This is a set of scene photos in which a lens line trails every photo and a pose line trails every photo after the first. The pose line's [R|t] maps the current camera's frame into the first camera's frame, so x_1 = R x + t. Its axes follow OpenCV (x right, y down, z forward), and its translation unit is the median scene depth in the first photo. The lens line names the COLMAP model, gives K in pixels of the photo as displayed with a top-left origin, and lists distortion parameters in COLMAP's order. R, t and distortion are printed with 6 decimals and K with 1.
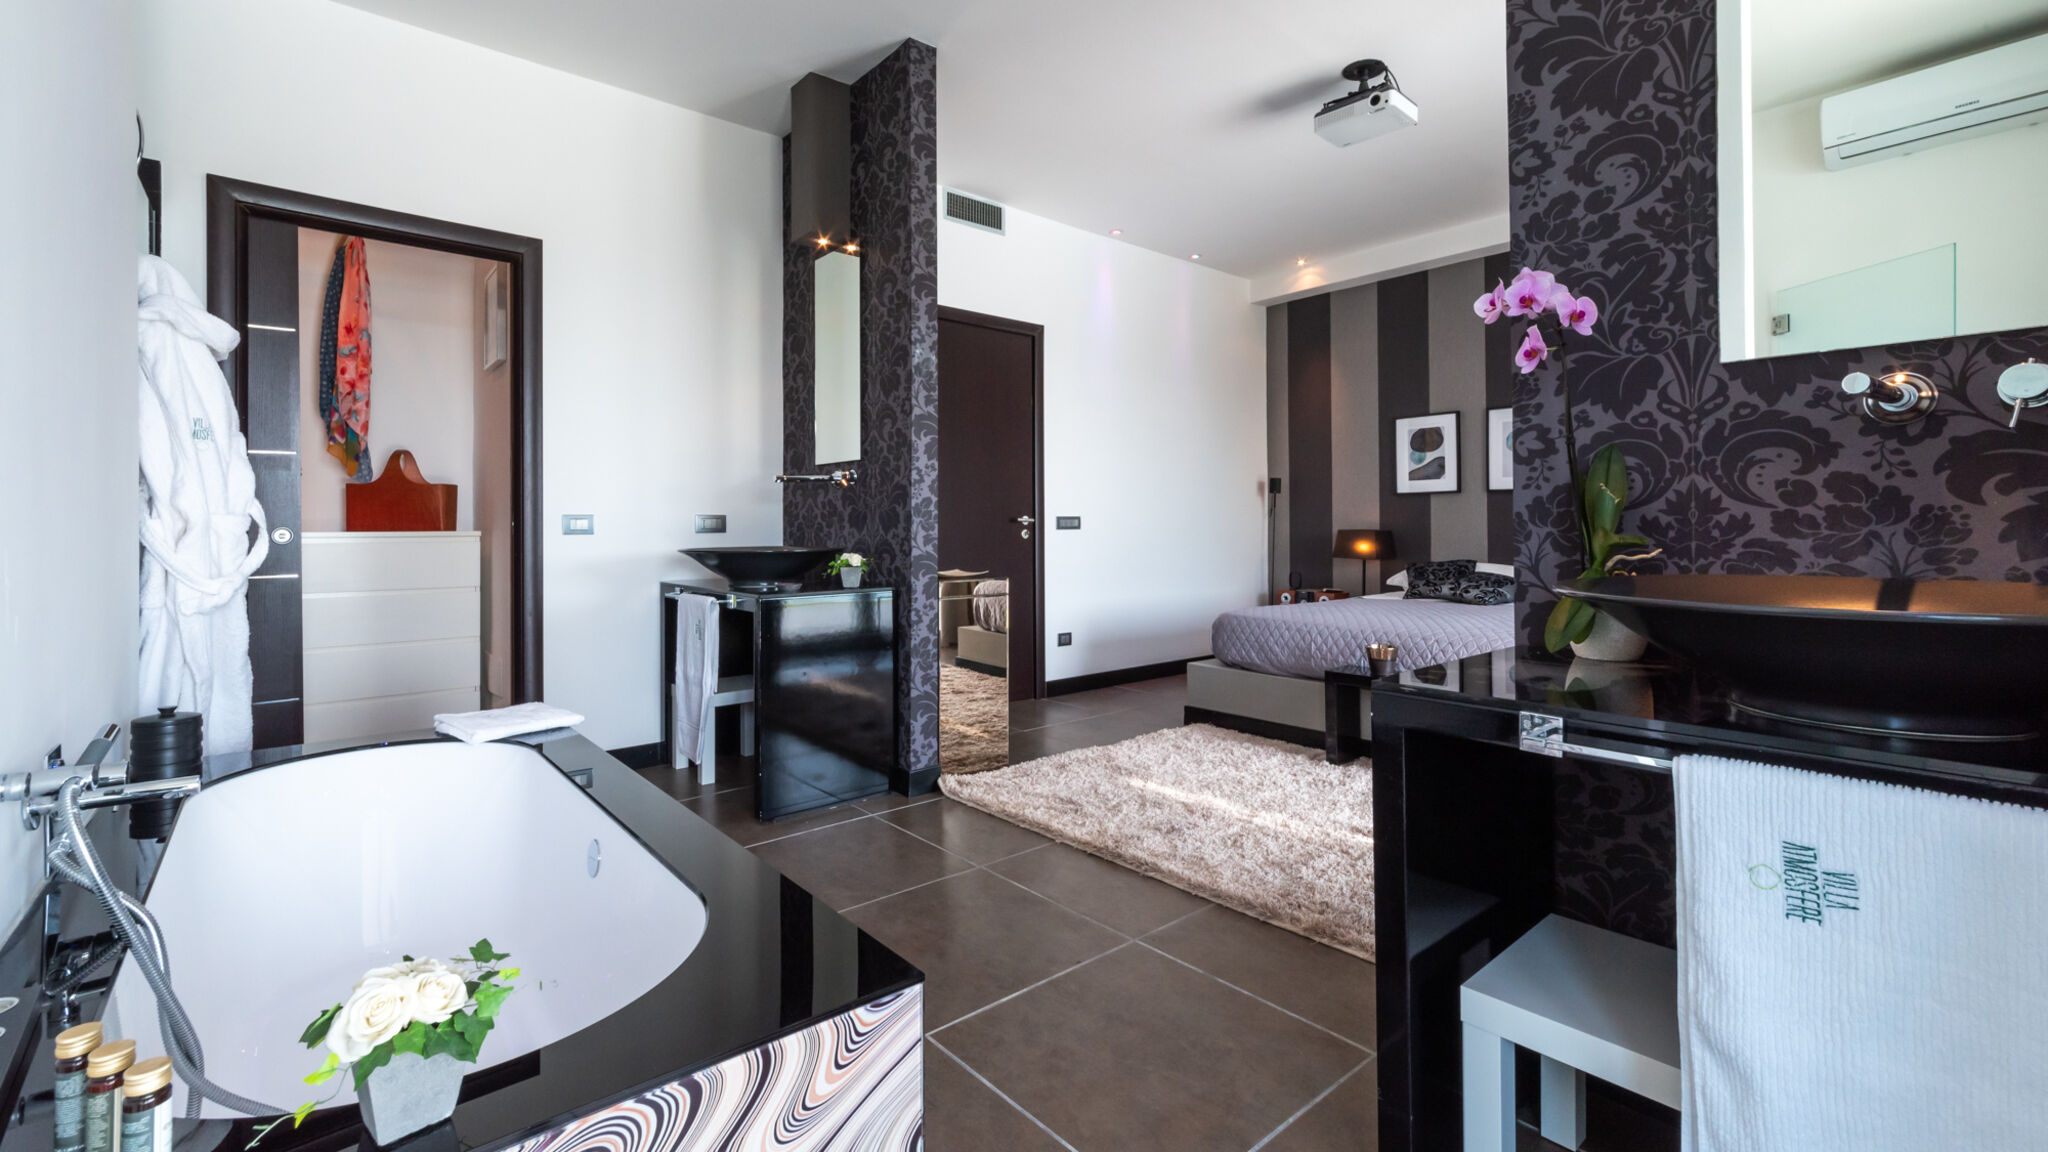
lens RADIAL K [[928.2, 0, 1025.3], [0, 928.2, 525.6], [0, 0, 1]] dist [0.001098, -0.000043]
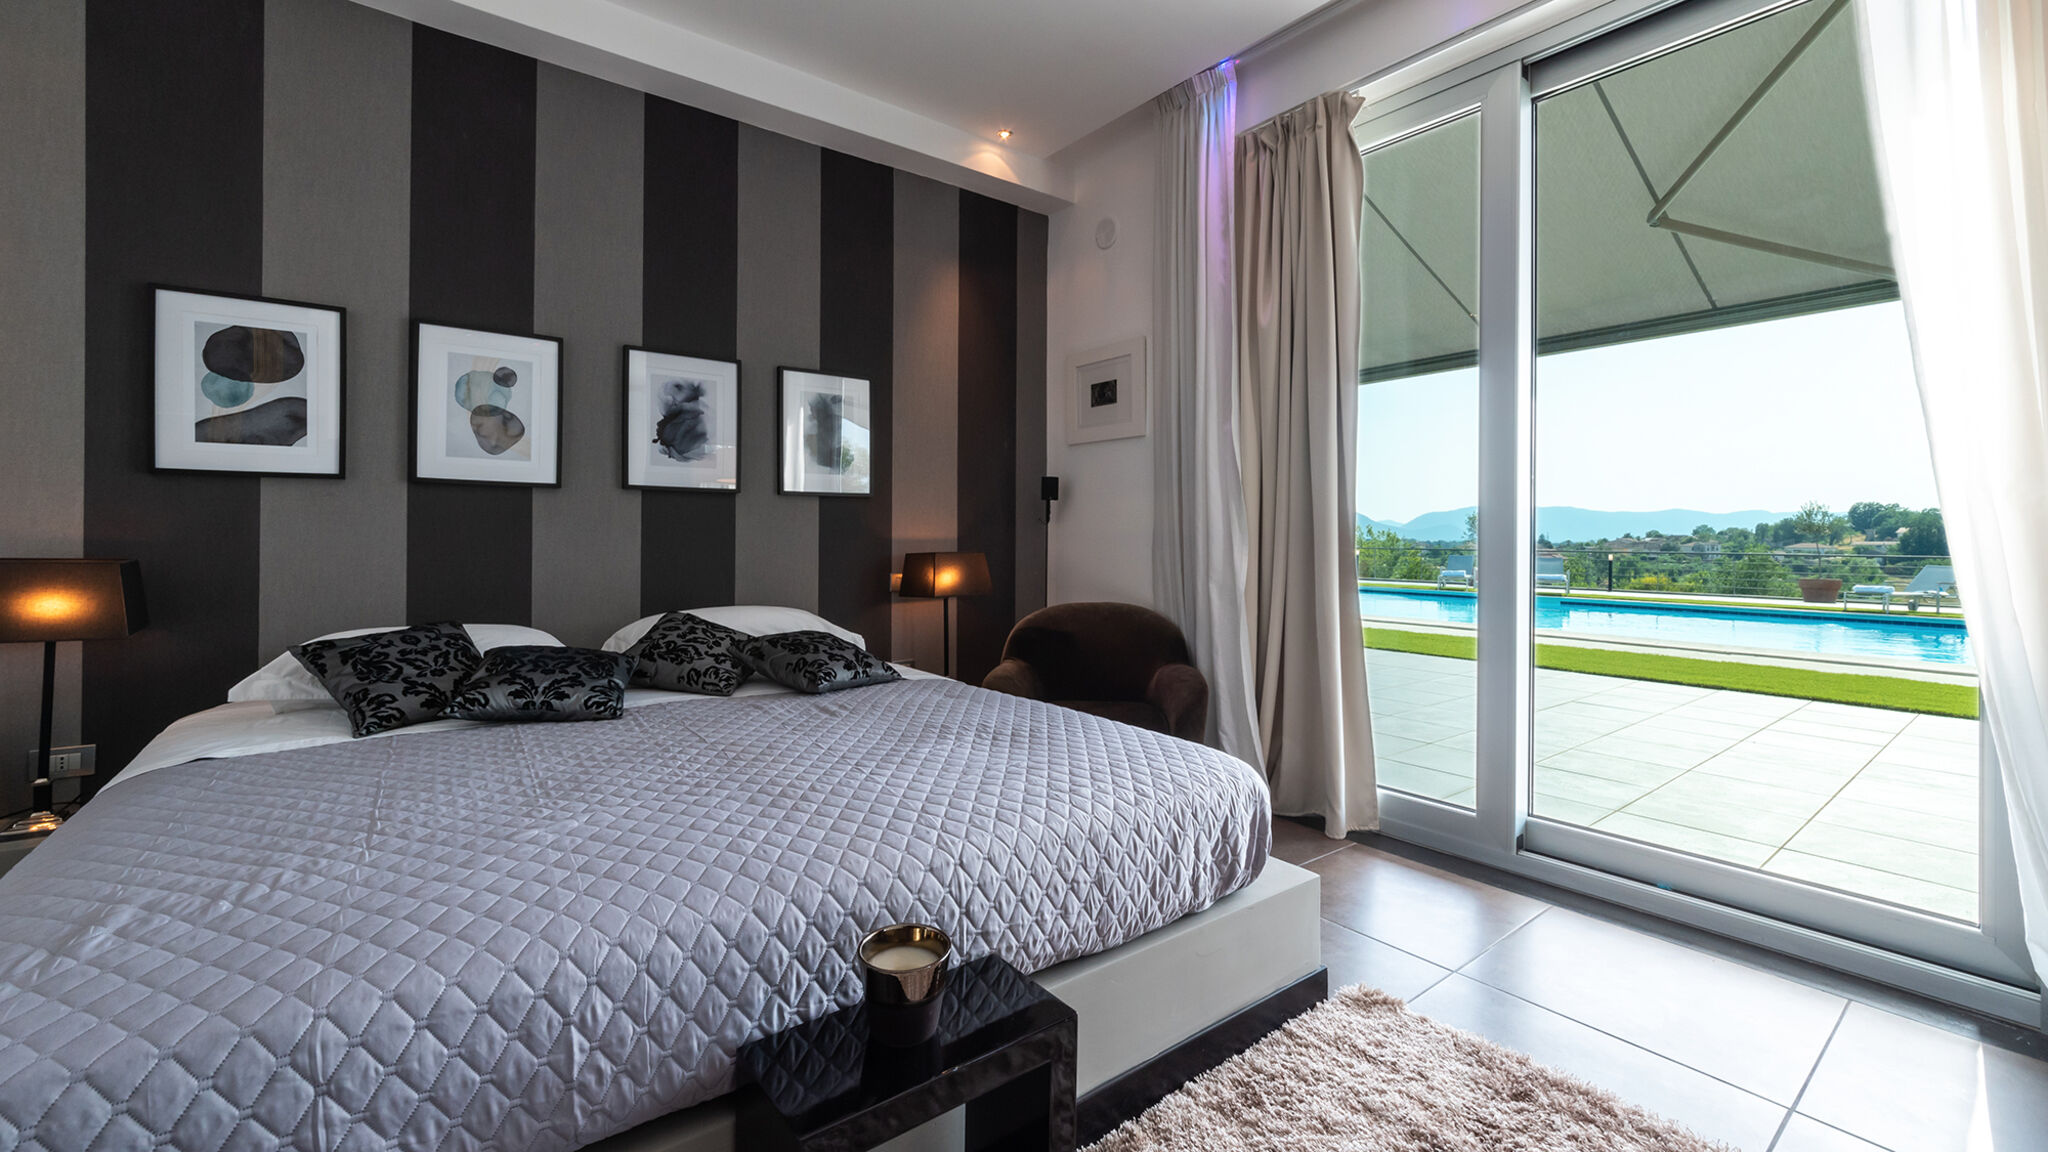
lens RADIAL K [[832.4, 0, 1025.8], [0, 832.4, 535.4], [0, 0, 1]] dist [0.005350, -0.000140]
pose [[0.073945, 0.004972, 0.997250, 0.061318], [-0.011192, 0.999929, -0.004156, -0.008294], [-0.997199, -0.010854, 0.073996, 0.603099]]
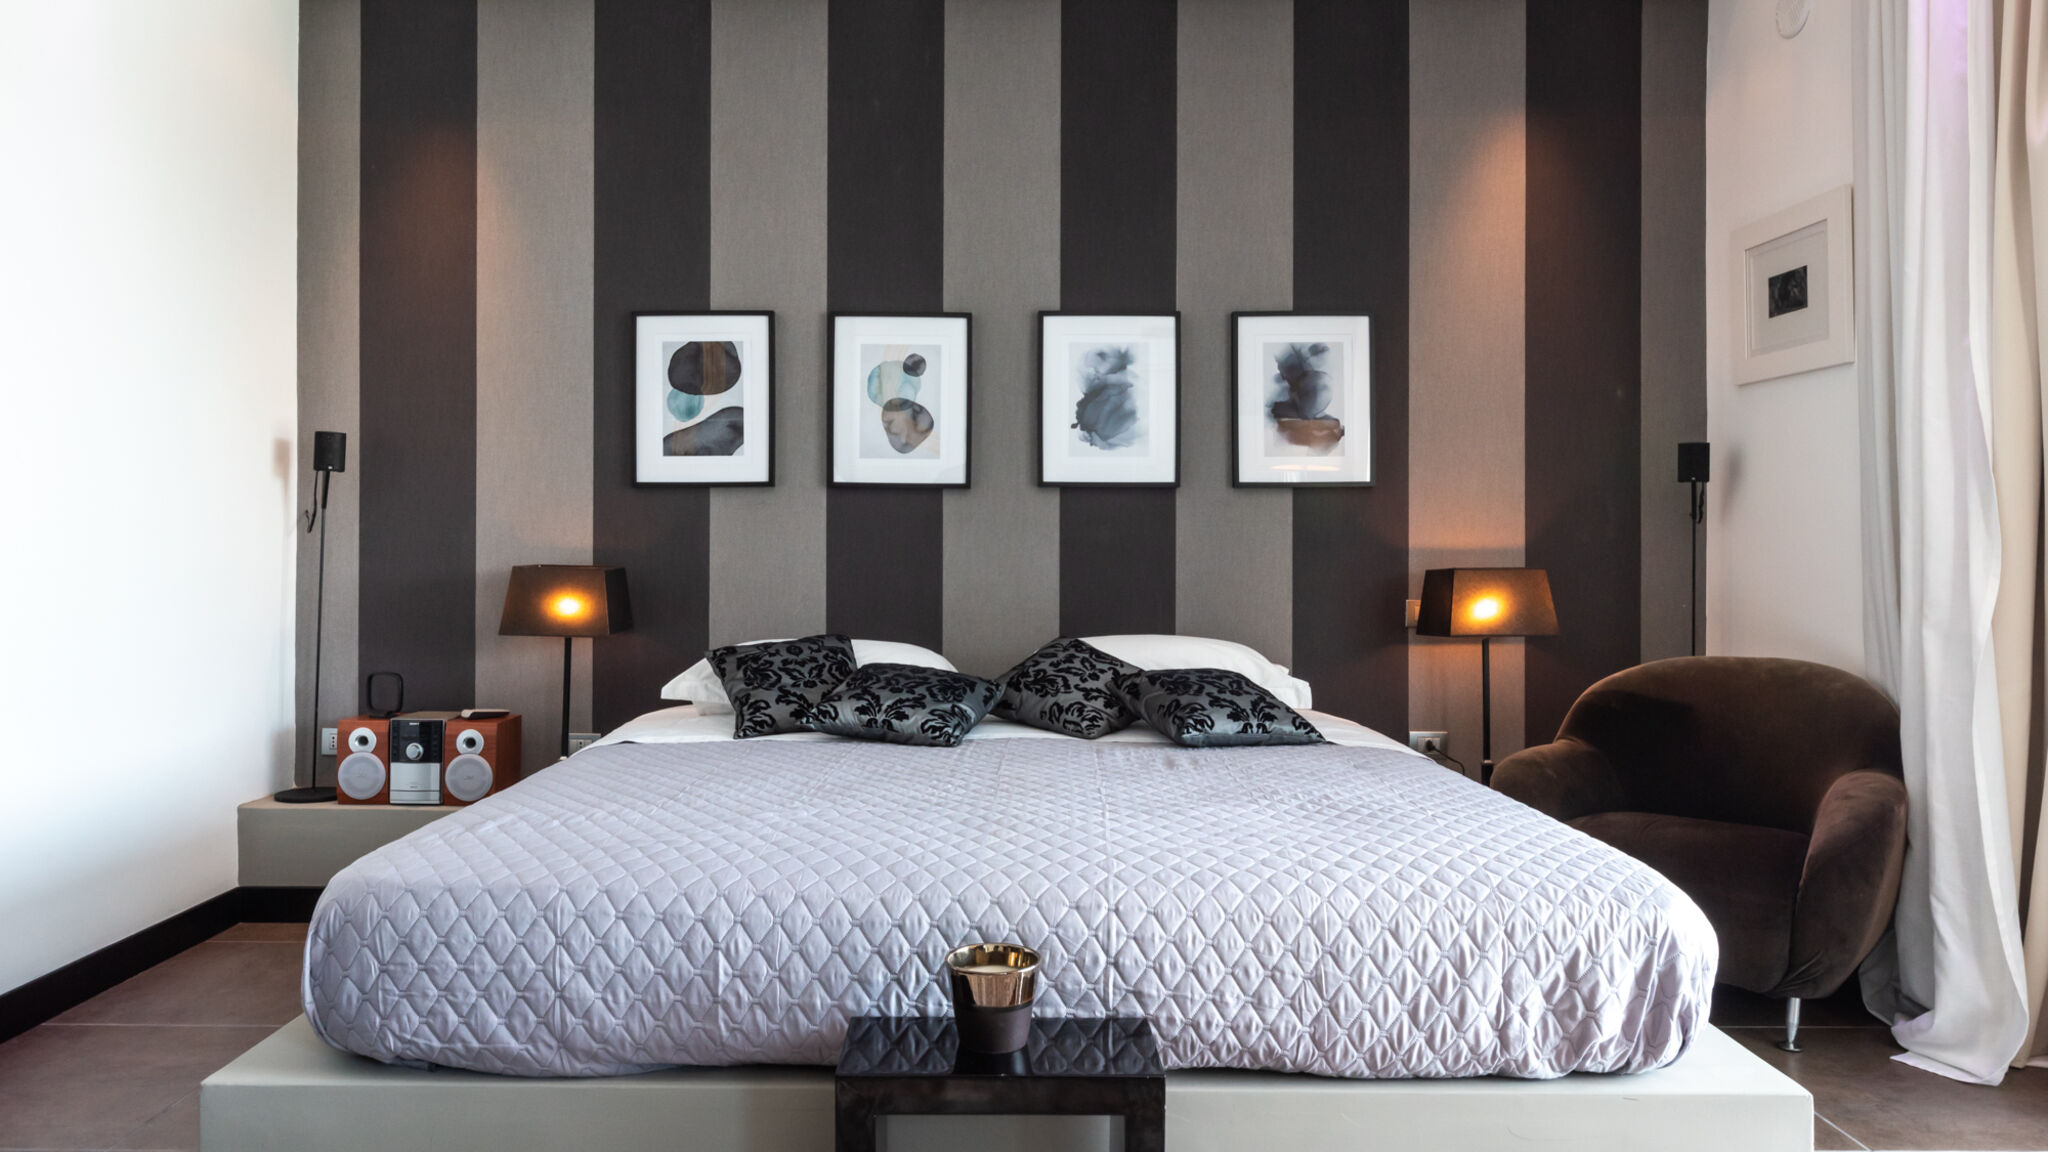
lens RADIAL K [[1397.8, 0, 1015.2], [0, 1397.8, 535.1], [0, 0, 1]] dist [0.033368, -0.000953]
pose [[0.654802, 0.009366, 0.755743, 0.014214], [-0.009070, 0.999949, -0.004533, -0.008677], [-0.755746, -0.003887, 0.654853, 0.436339]]
